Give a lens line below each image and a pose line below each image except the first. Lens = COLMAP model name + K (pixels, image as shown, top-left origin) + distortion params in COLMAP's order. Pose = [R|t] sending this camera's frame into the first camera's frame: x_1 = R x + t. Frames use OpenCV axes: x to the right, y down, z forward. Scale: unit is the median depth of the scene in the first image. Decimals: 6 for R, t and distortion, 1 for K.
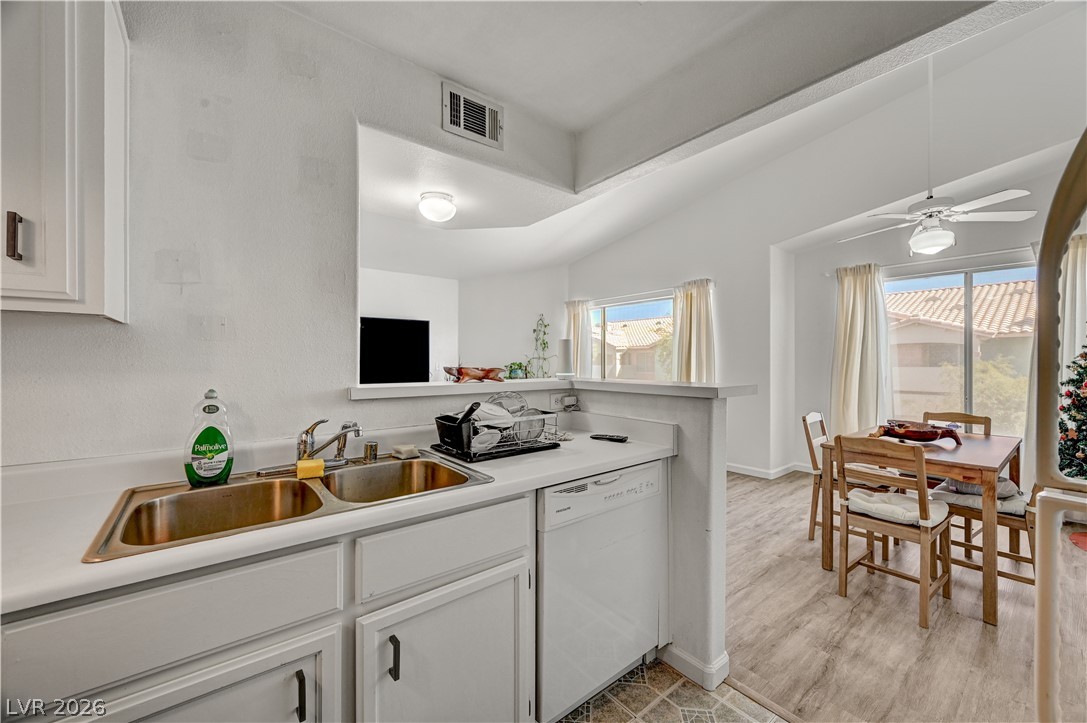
lens RADIAL K [[426.3, 0, 547.0], [0, 426.3, 359.1], [0, 0, 1]] dist [-0.000450, -0.000012]
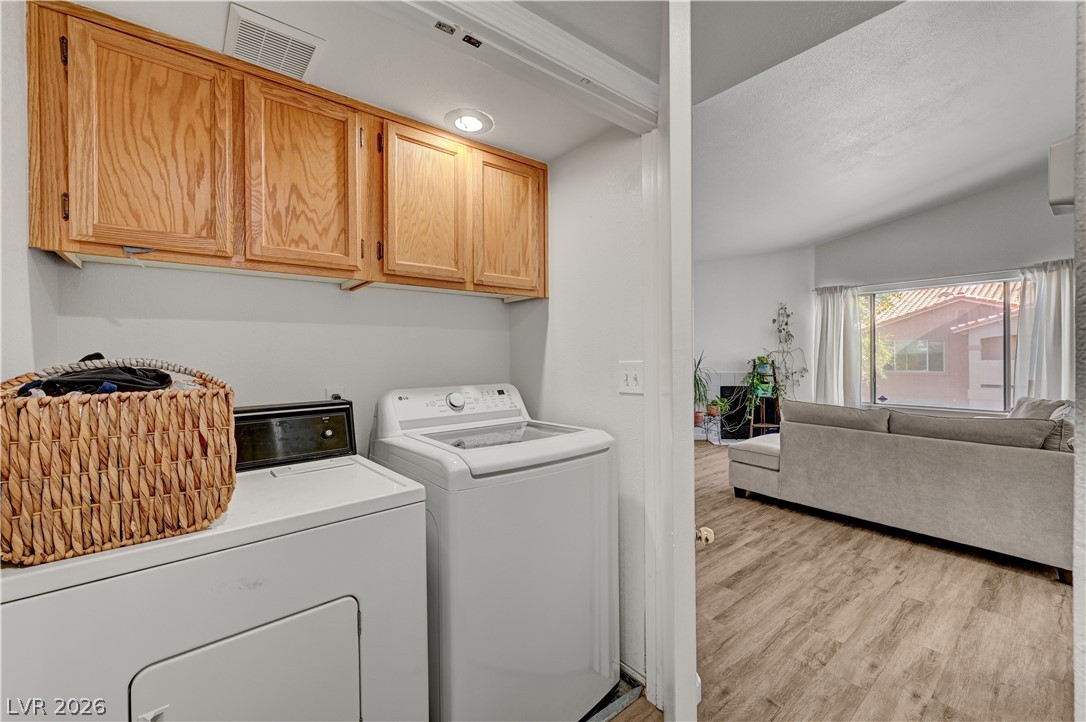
lens RADIAL K [[446.4, 0, 545.8], [0, 446.4, 355.2], [0, 0, 1]] dist [-0.000280, -0.000063]
pose [[0.999978, -0.006592, -0.000597, -1.548962], [0.006592, 0.999977, 0.001287, 0.000378], [0.000589, -0.001291, 0.999999, 0.212657]]
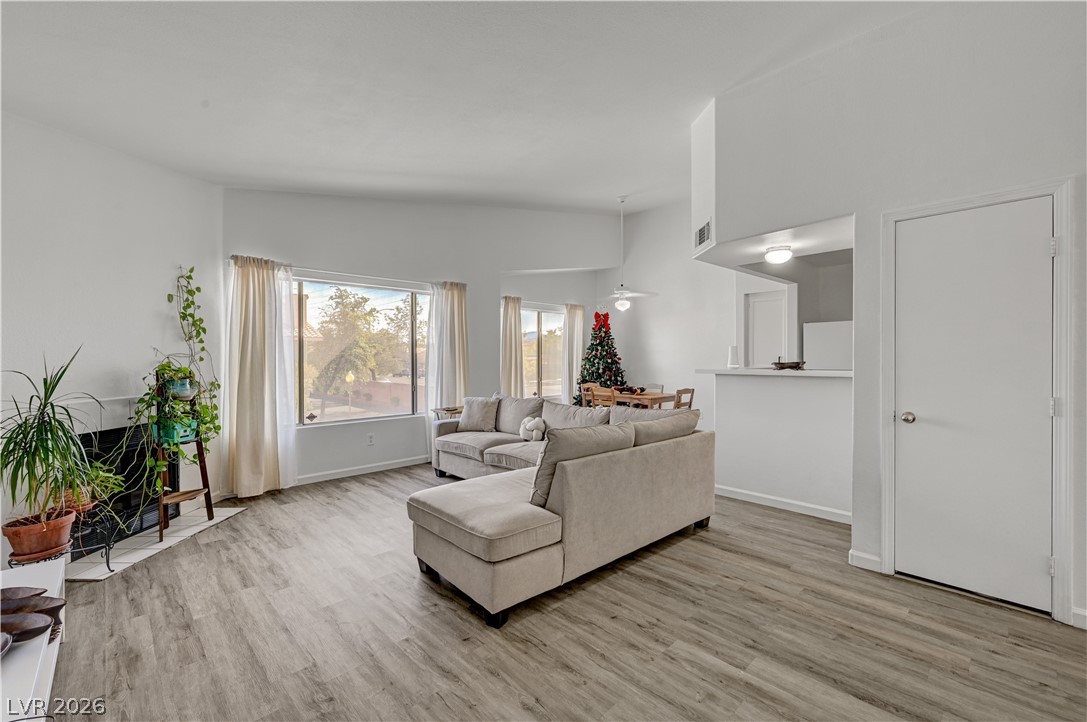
lens RADIAL K [[459.6, 0, 545.8], [0, 459.6, 361.1], [0, 0, 1]] dist [-0.000197, -0.000168]
pose [[-0.081544, -0.007388, 0.996642, -1.761946], [0.000718, 0.999972, 0.007471, 0.000442], [-0.996669, 0.001325, -0.081537, 1.915345]]
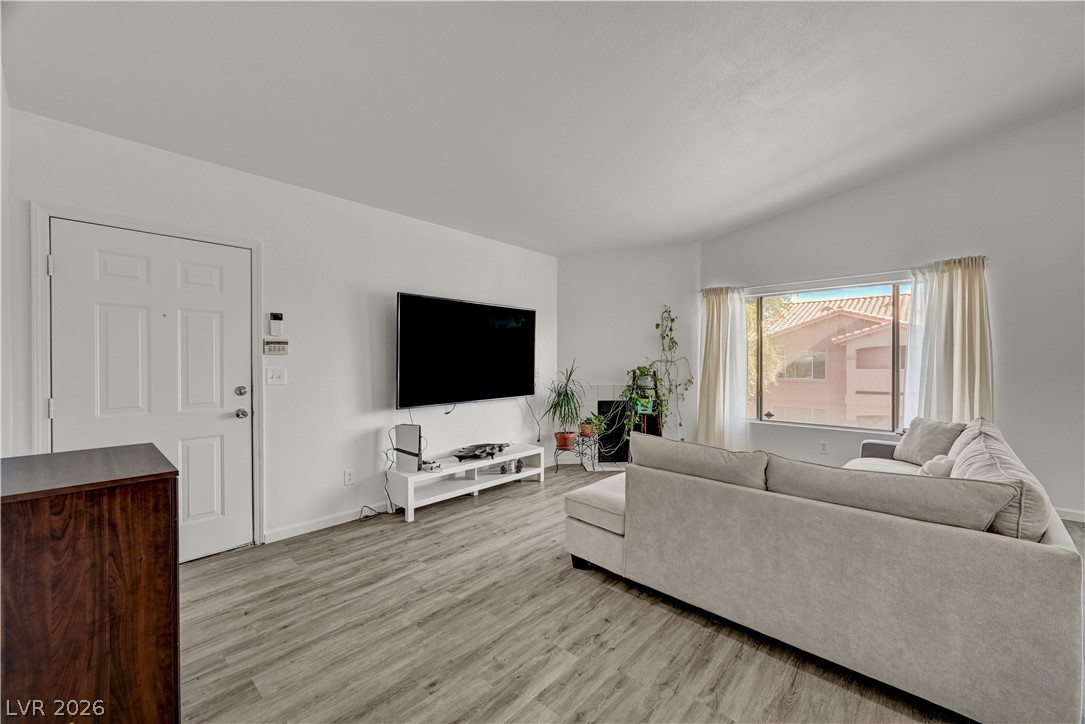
lens RADIAL K [[430.3, 0, 544.7], [0, 430.3, 361.7], [0, 0, 1]] dist [0.001884, 0.000513]
pose [[0.988443, -0.000200, 0.151594, -1.076959], [-0.000250, 0.999996, 0.002947, -0.011408], [-0.151594, -0.002951, 0.988438, 0.785764]]
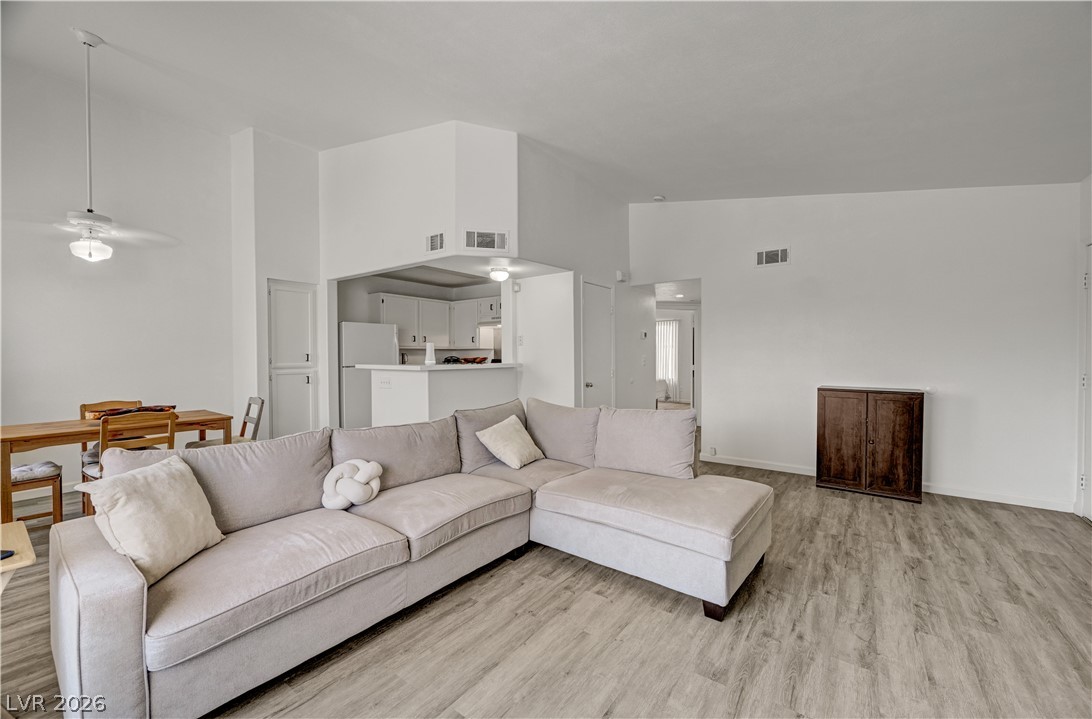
lens RADIAL K [[428.9, 0, 552.3], [0, 428.9, 361.0], [0, 0, 1]] dist [0.000248, 0.000210]
pose [[-0.966968, 0.005704, -0.254834, 0.009896], [0.003094, 0.999939, 0.010643, 0.012582], [0.254879, 0.009503, -0.966926, 2.899030]]
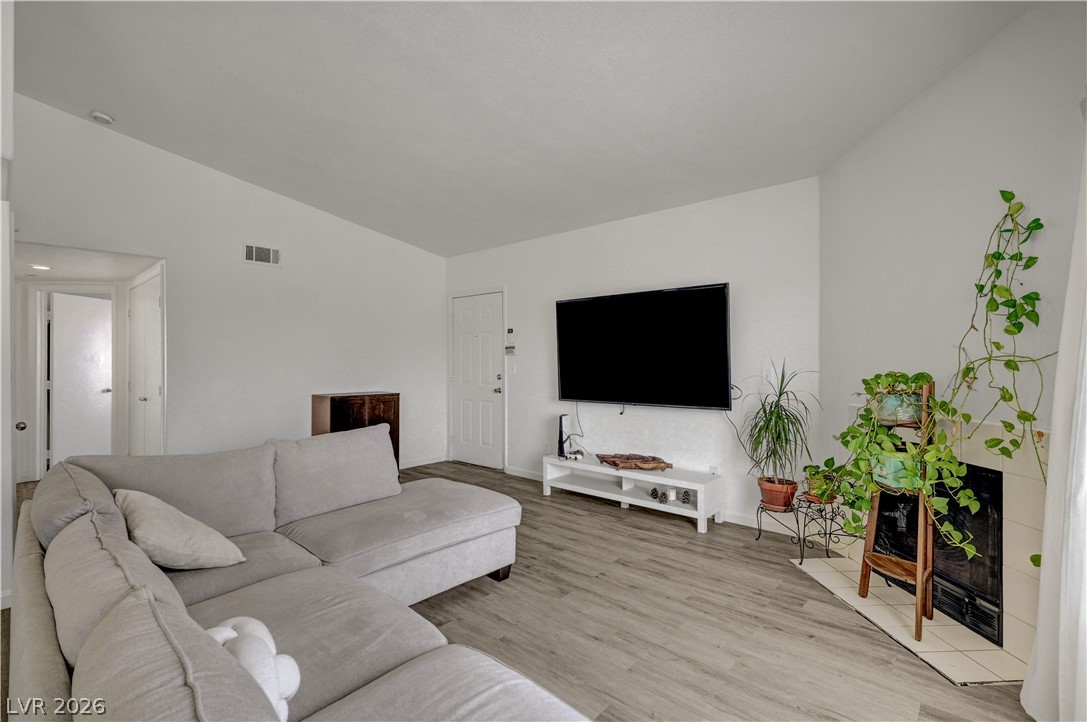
lens RADIAL K [[498.2, 0, 543.5], [0, 498.2, 361.0], [0, 0, 1]] dist [-0.002154, -0.000278]
pose [[0.155694, 0.004227, -0.987796, 0.743116], [0.004588, 0.999977, 0.005002, -0.012122], [0.987795, -0.005311, 0.155671, 2.036225]]
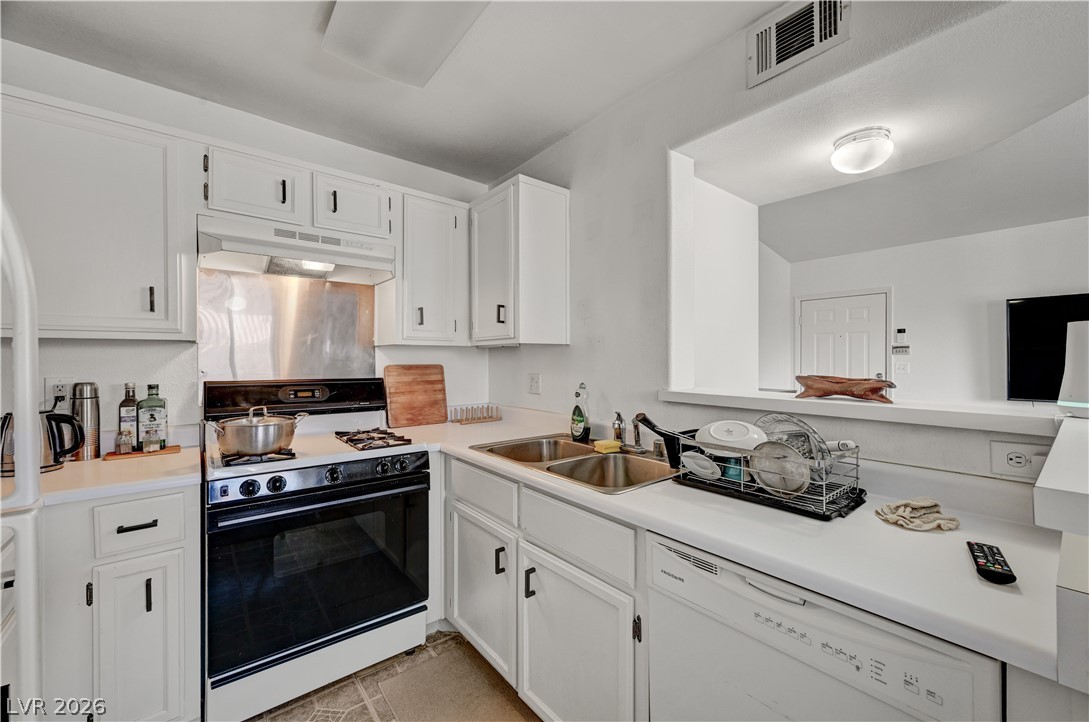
lens RADIAL K [[431.8, 0, 546.7], [0, 431.8, 360.7], [0, 0, 1]] dist [0.001884, 0.000513]
pose [[0.001802, 0.003074, -0.999994, 0.465419], [0.002017, 0.999993, 0.003078, -0.009887], [0.999996, -0.002022, 0.001796, 0.471061]]
